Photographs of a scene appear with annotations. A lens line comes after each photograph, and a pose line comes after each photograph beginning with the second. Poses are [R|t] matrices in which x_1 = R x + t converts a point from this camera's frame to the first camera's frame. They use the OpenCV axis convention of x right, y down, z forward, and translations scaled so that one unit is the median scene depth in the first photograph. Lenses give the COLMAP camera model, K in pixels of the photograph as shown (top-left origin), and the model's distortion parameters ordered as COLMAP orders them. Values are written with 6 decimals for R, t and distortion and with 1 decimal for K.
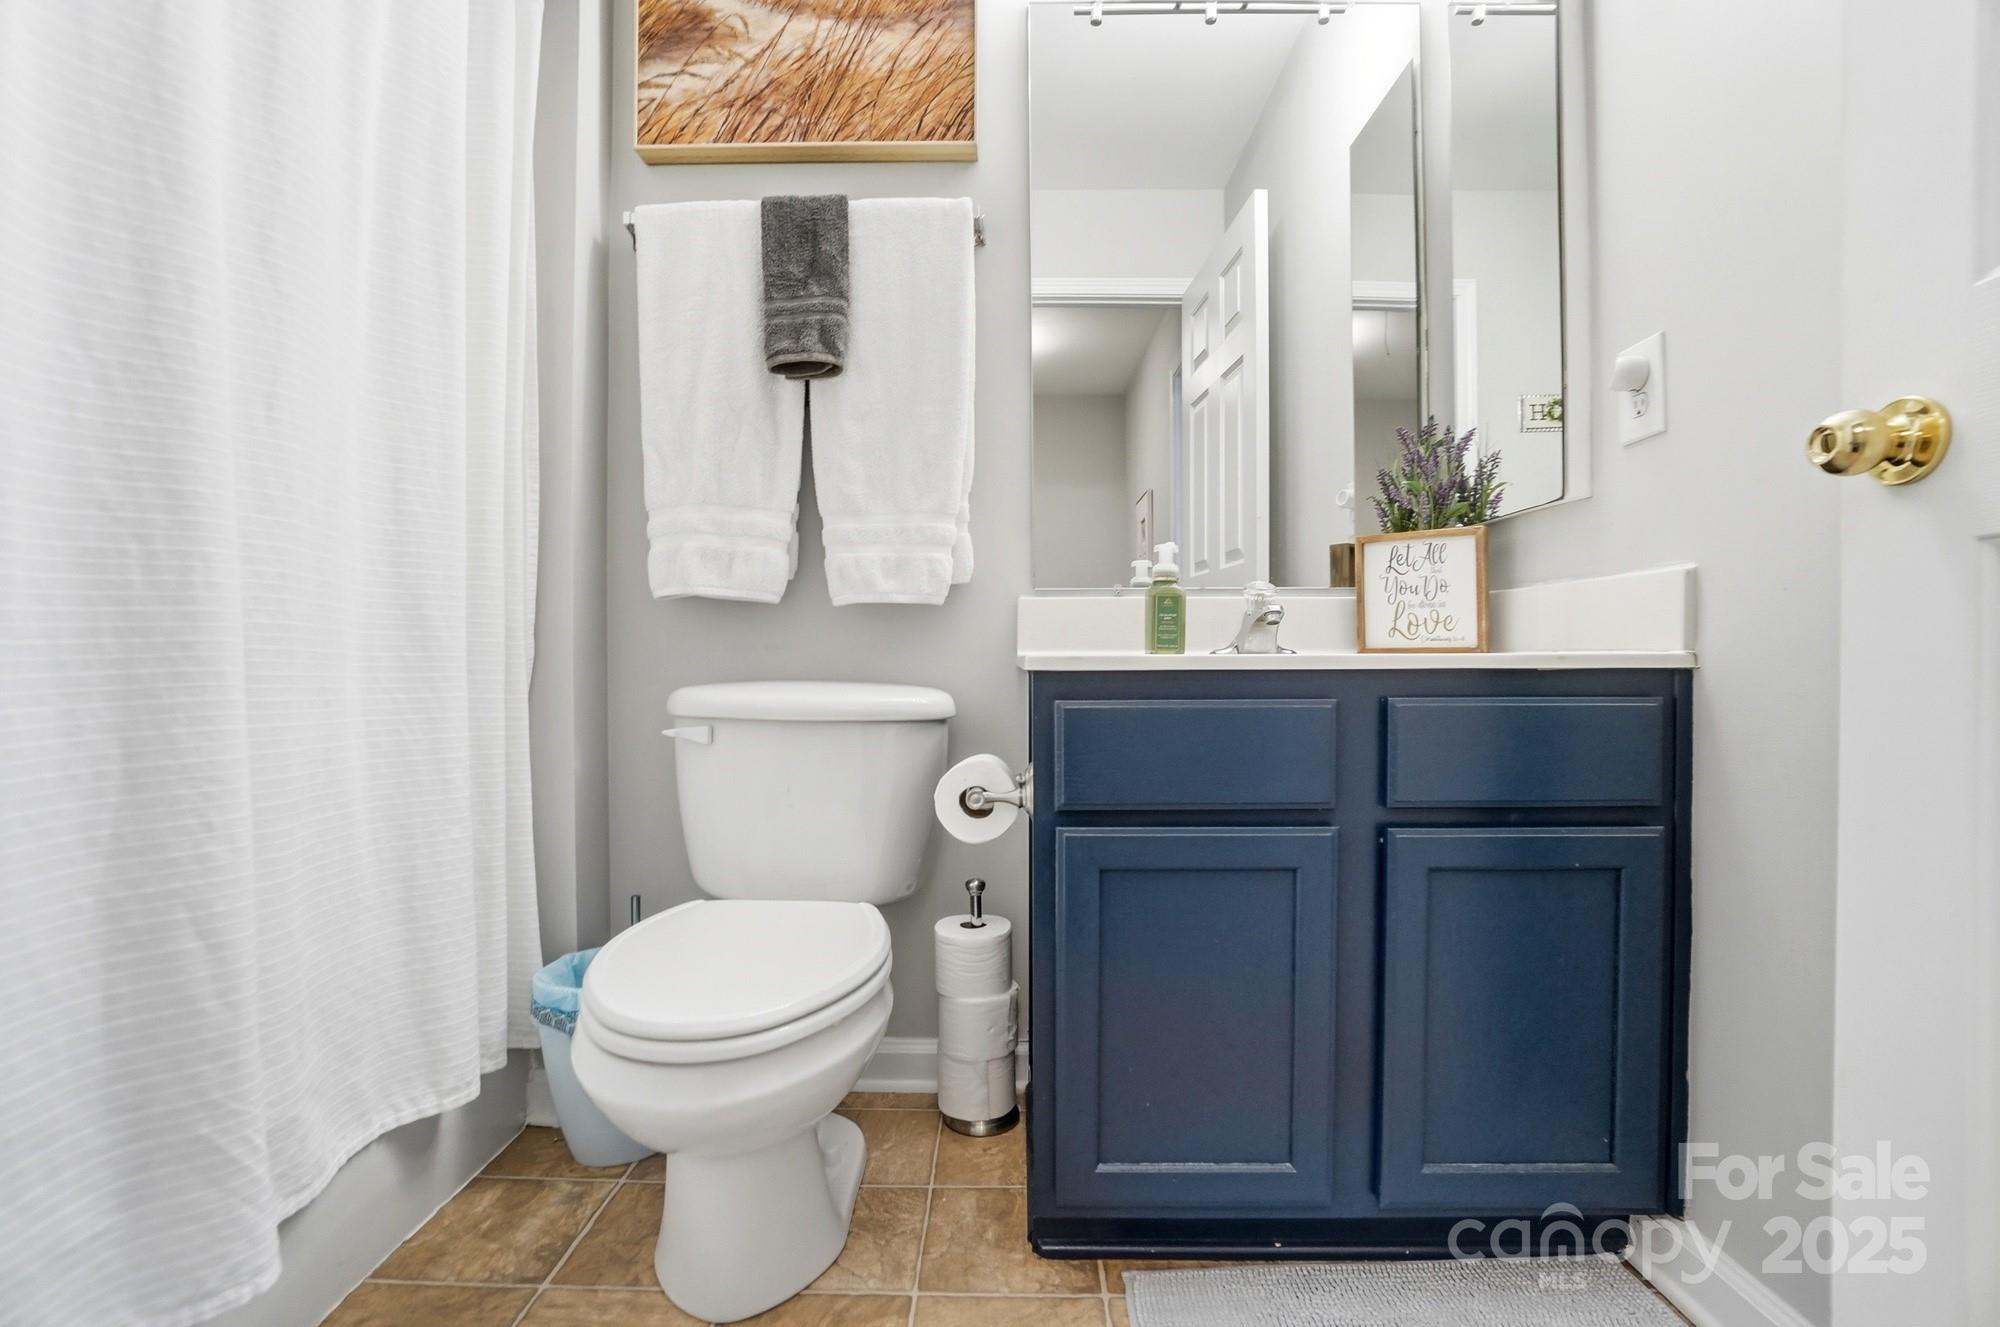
lens RADIAL K [[894.3, 0, 996.3], [0, 894.3, 662.6], [0, 0, 1]] dist [-0.062505, 0.023149]
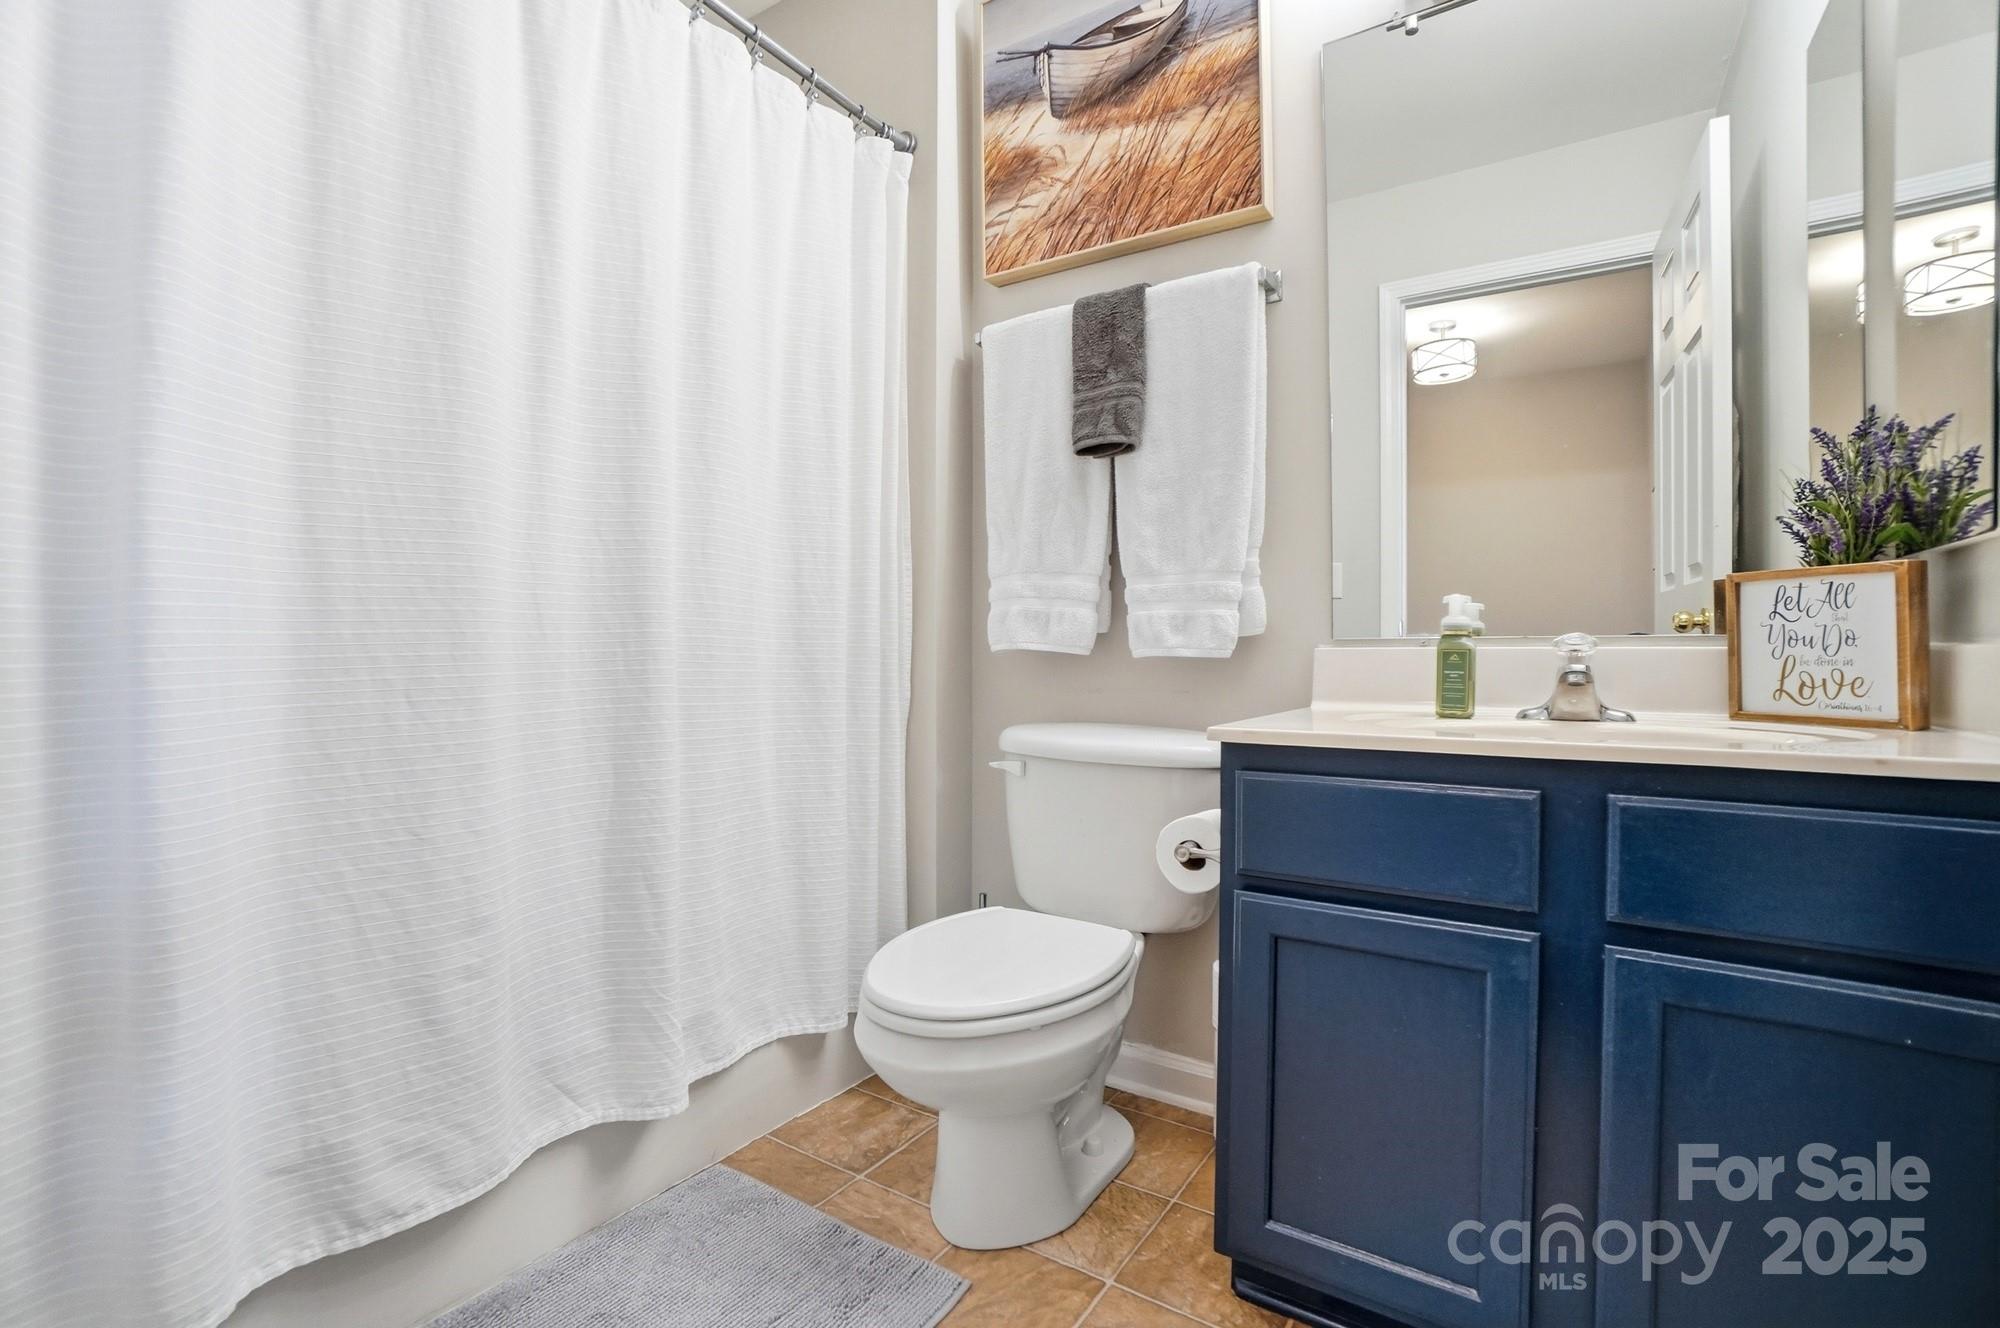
lens RADIAL K [[895.0, 0, 1001.9], [0, 895.0, 658.4], [0, 0, 1]] dist [-0.062784, 0.024181]
pose [[0.843410, 0.005653, -0.537240, 0.281954], [-0.006746, 0.999977, -0.000068, -0.063096], [0.537228, 0.003681, 0.843429, -0.027651]]
